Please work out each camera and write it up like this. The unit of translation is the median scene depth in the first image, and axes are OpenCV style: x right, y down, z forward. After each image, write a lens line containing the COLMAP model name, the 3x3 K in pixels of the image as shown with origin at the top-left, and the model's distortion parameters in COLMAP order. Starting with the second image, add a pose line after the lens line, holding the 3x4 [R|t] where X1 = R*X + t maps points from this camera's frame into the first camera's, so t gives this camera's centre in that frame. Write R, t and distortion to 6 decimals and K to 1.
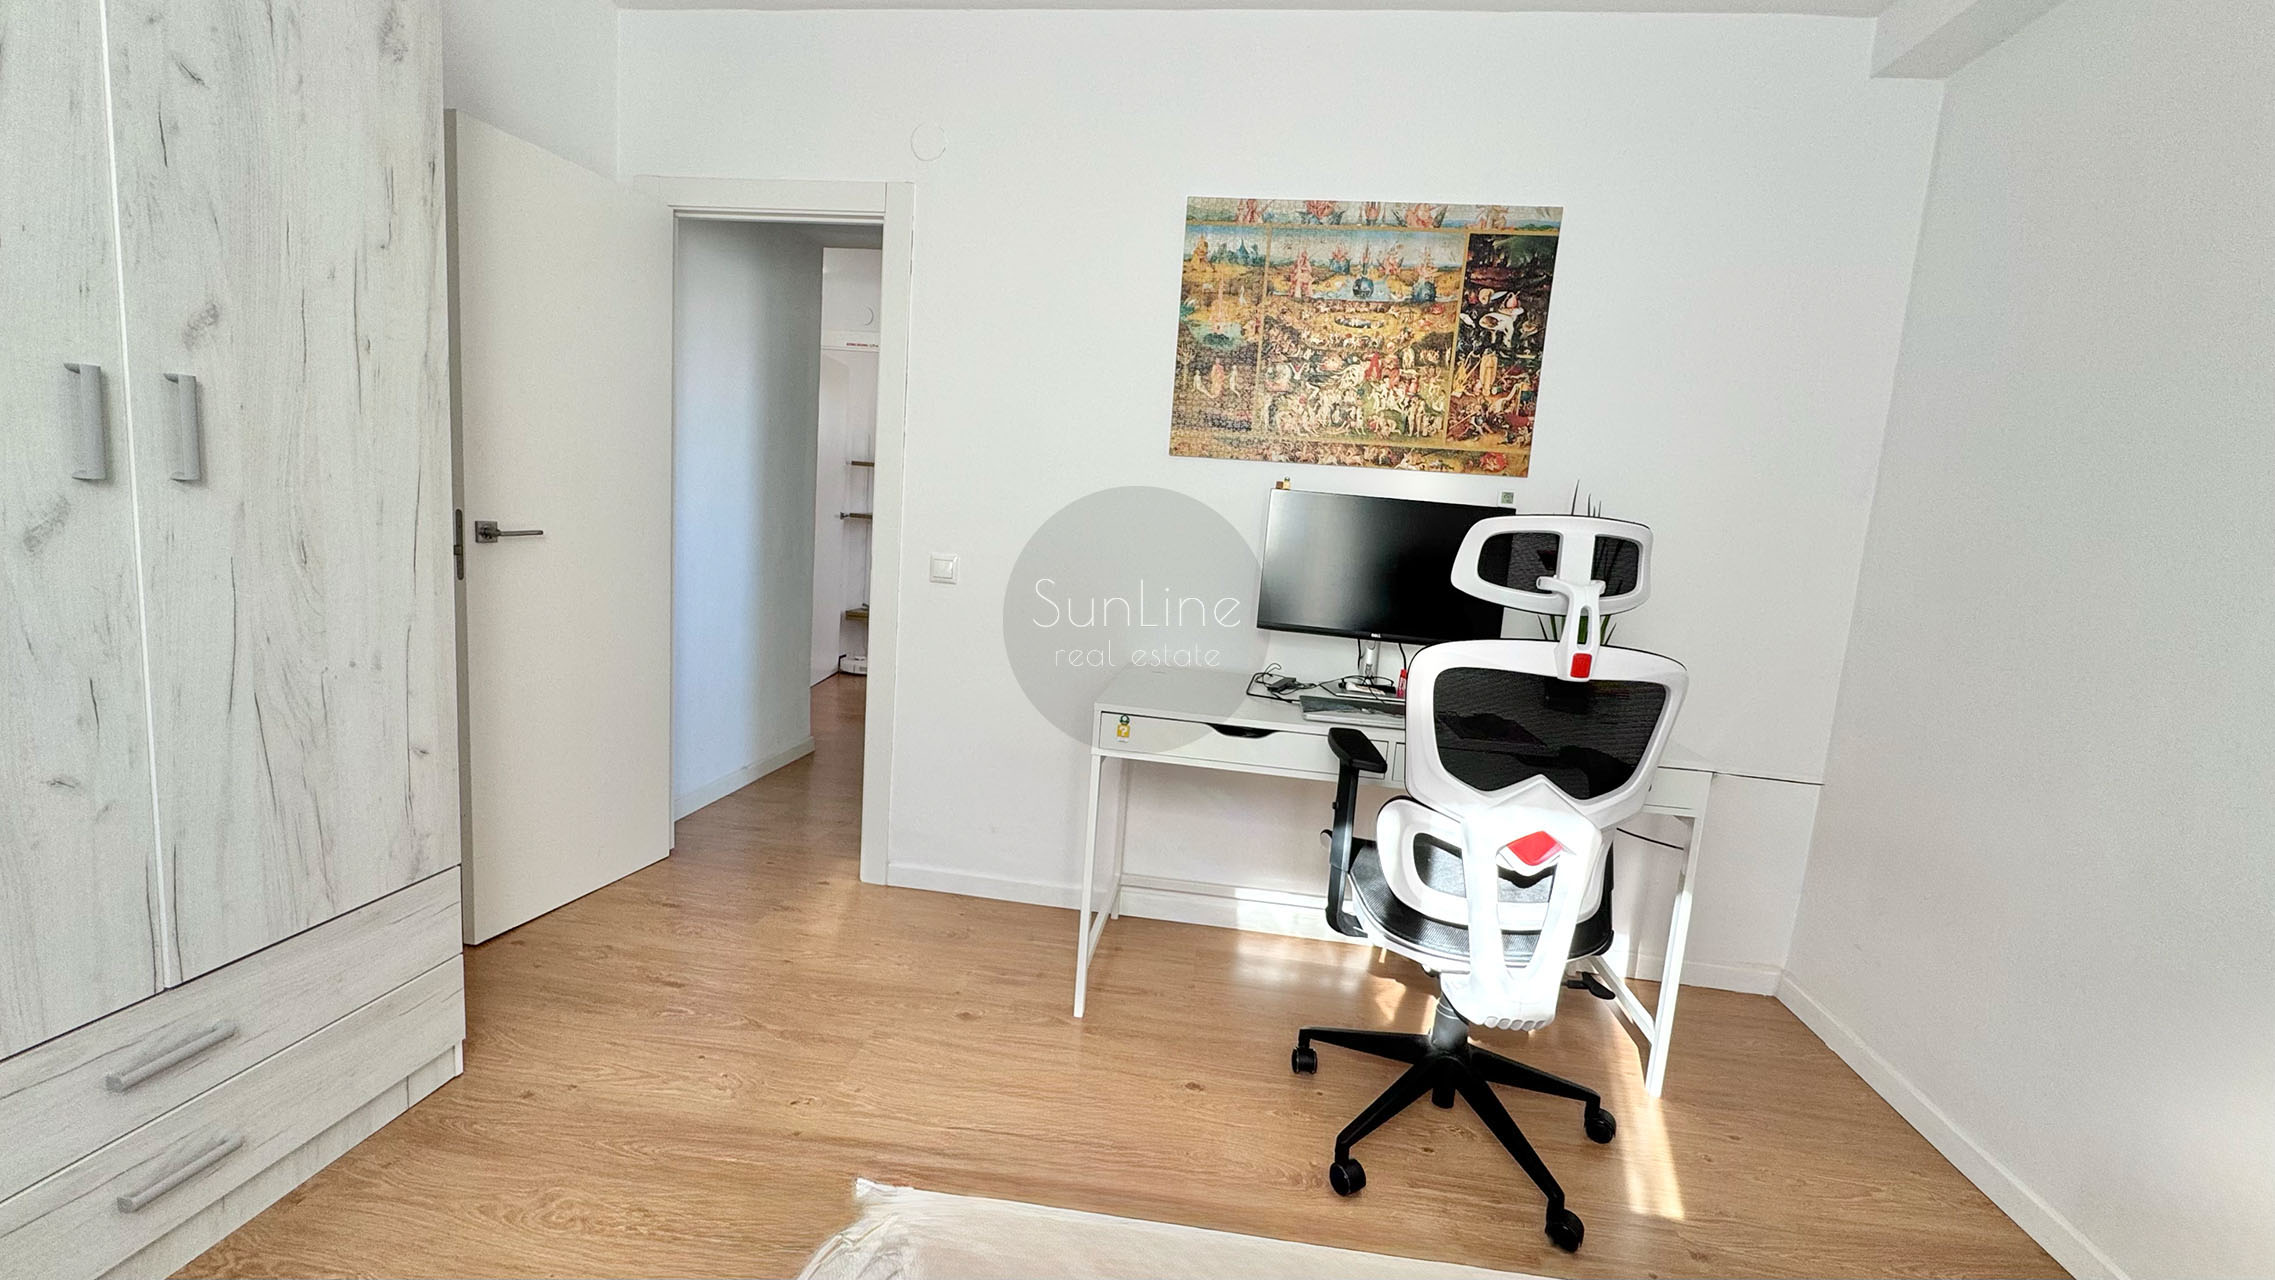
lens RADIAL K [[944.2, 0, 1137.5], [0, 944.2, 640.0], [0, 0, 1]] dist [-0.003477, -0.000154]
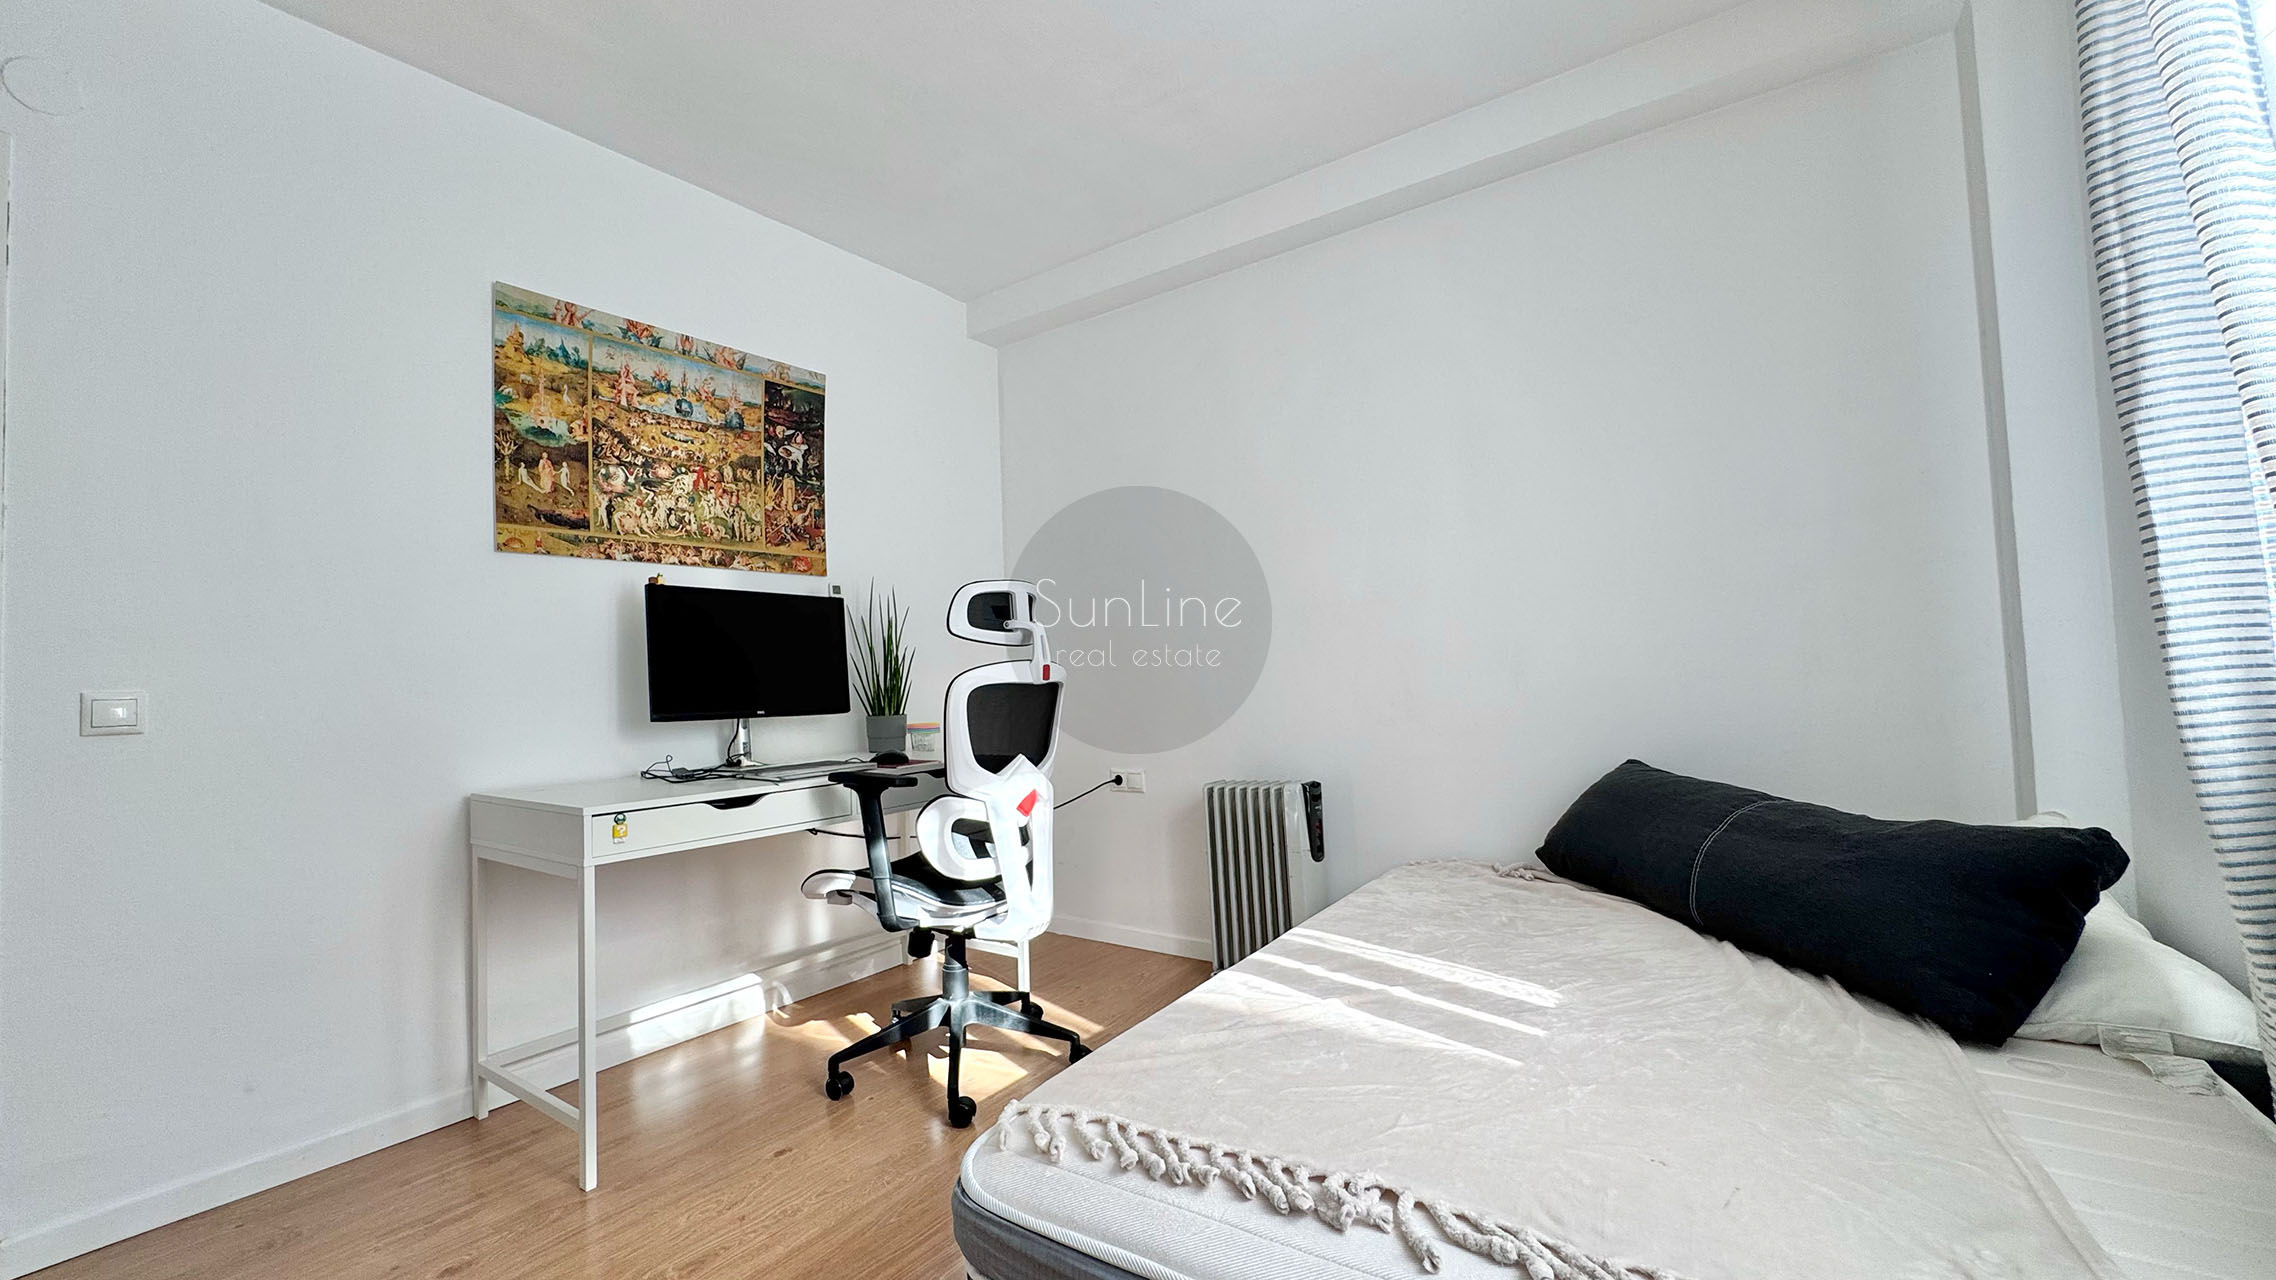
lens RADIAL K [[944.6, 0, 1138.0], [0, 944.6, 640.0], [0, 0, 1]] dist [-0.003477, -0.000154]
pose [[0.445815, -0.048516, 0.893809, -0.525422], [0.191352, 0.980613, -0.042215, 0.042393], [-0.874433, 0.189852, 0.446456, 0.092290]]
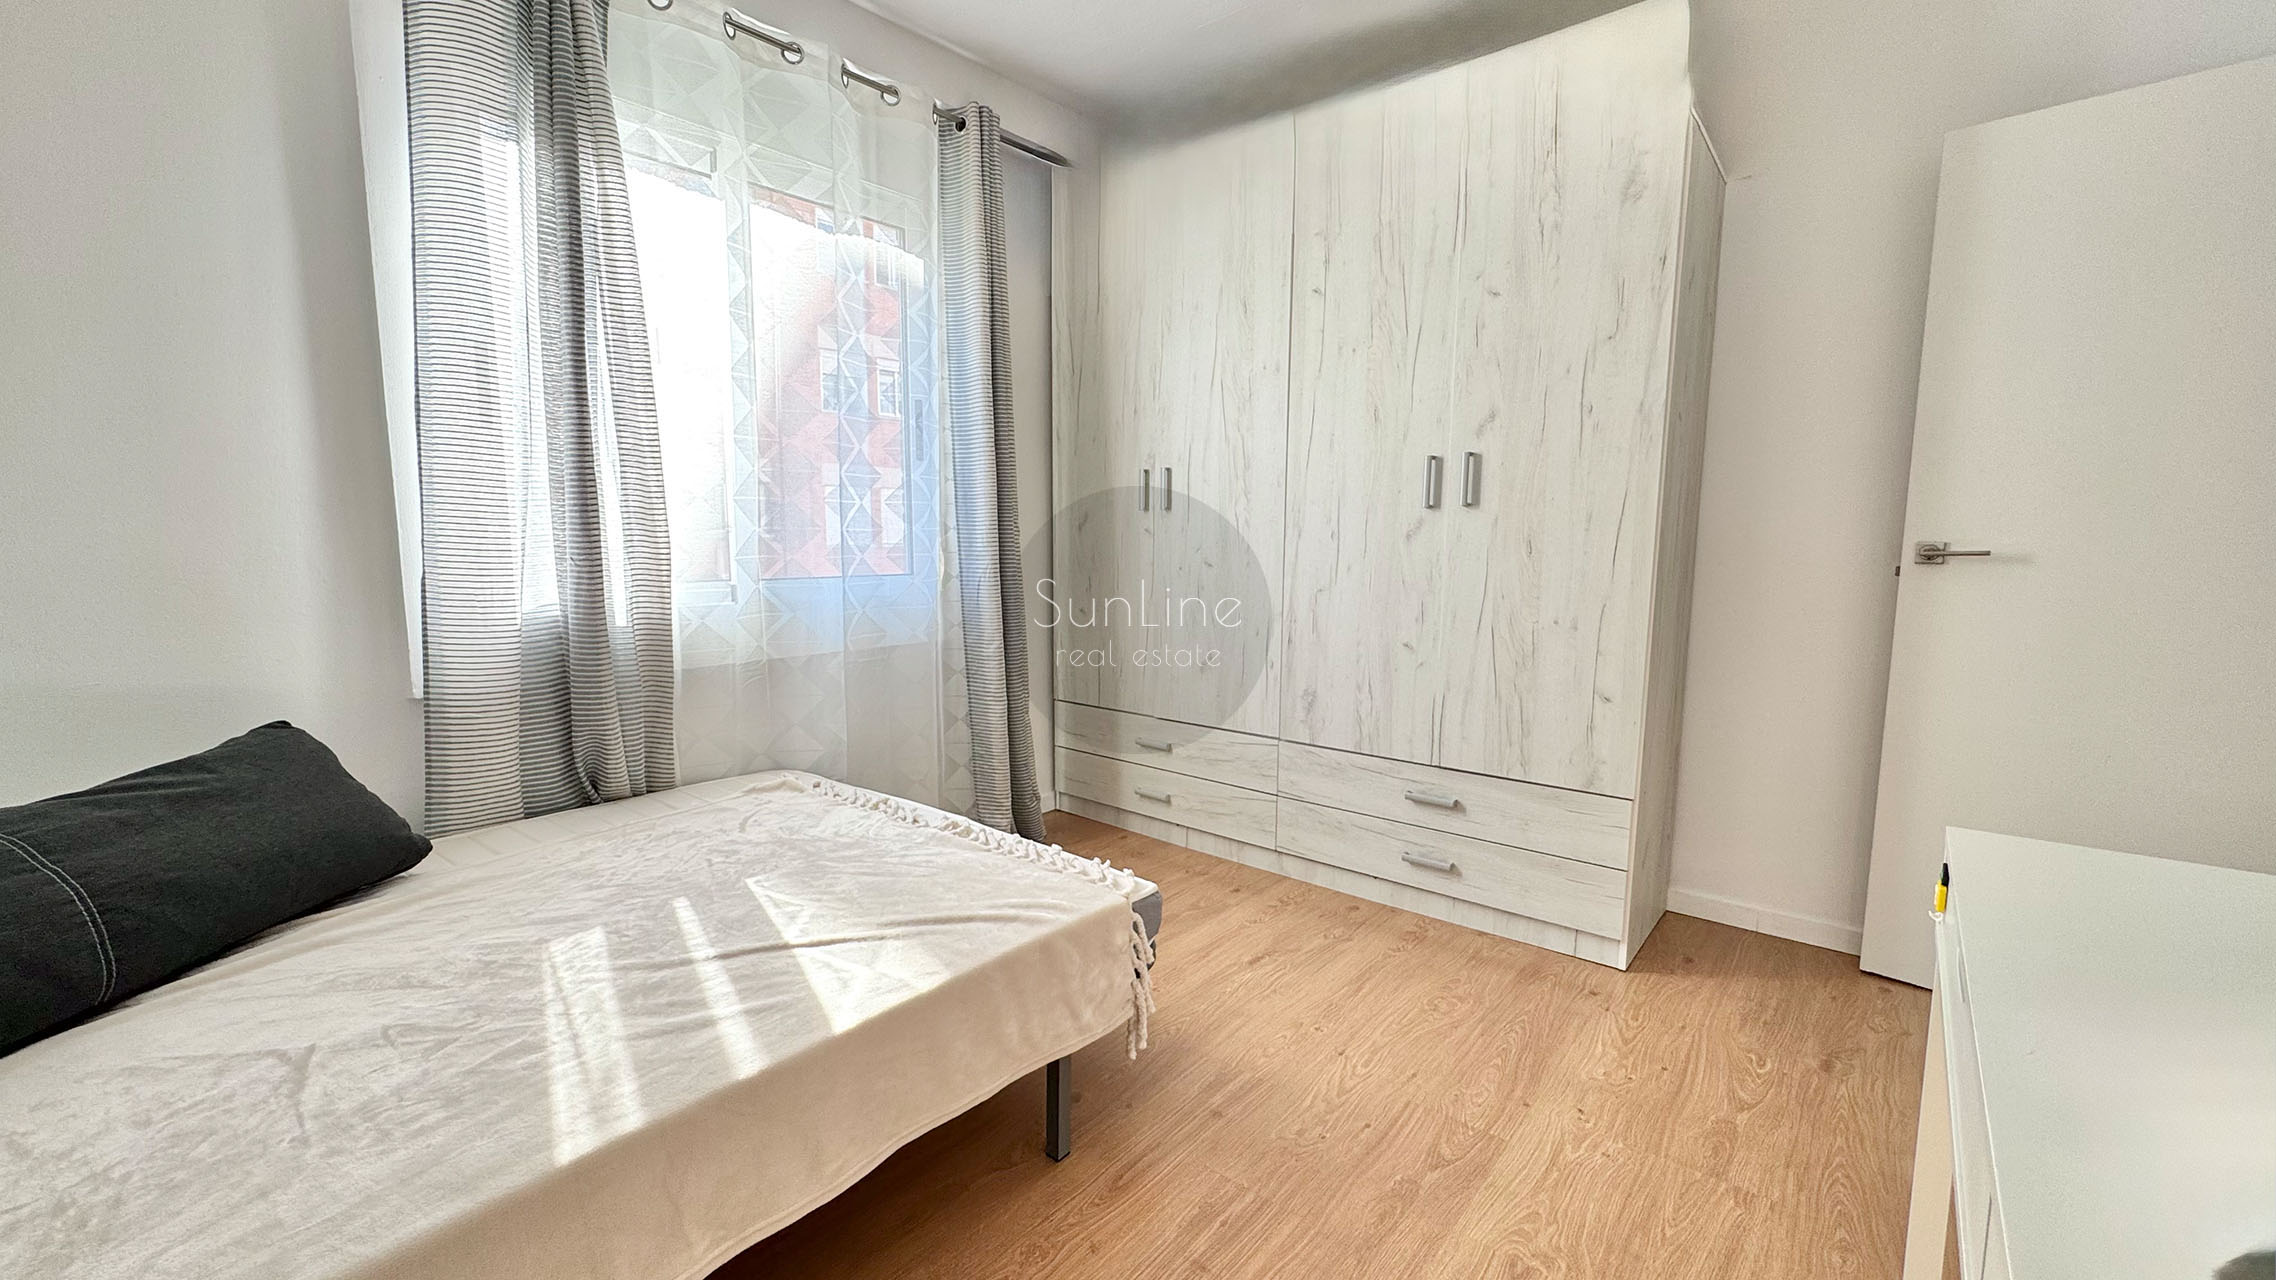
lens RADIAL K [[908.0, 0, 1133.8], [0, 908.0, 638.7], [0, 0, 1]] dist [-0.004985, -0.000133]
pose [[-0.541310, 0.021557, -0.840547, 0.486640], [-0.158738, 0.979075, 0.127336, -0.016683], [0.825703, 0.202355, -0.526561, 0.768476]]
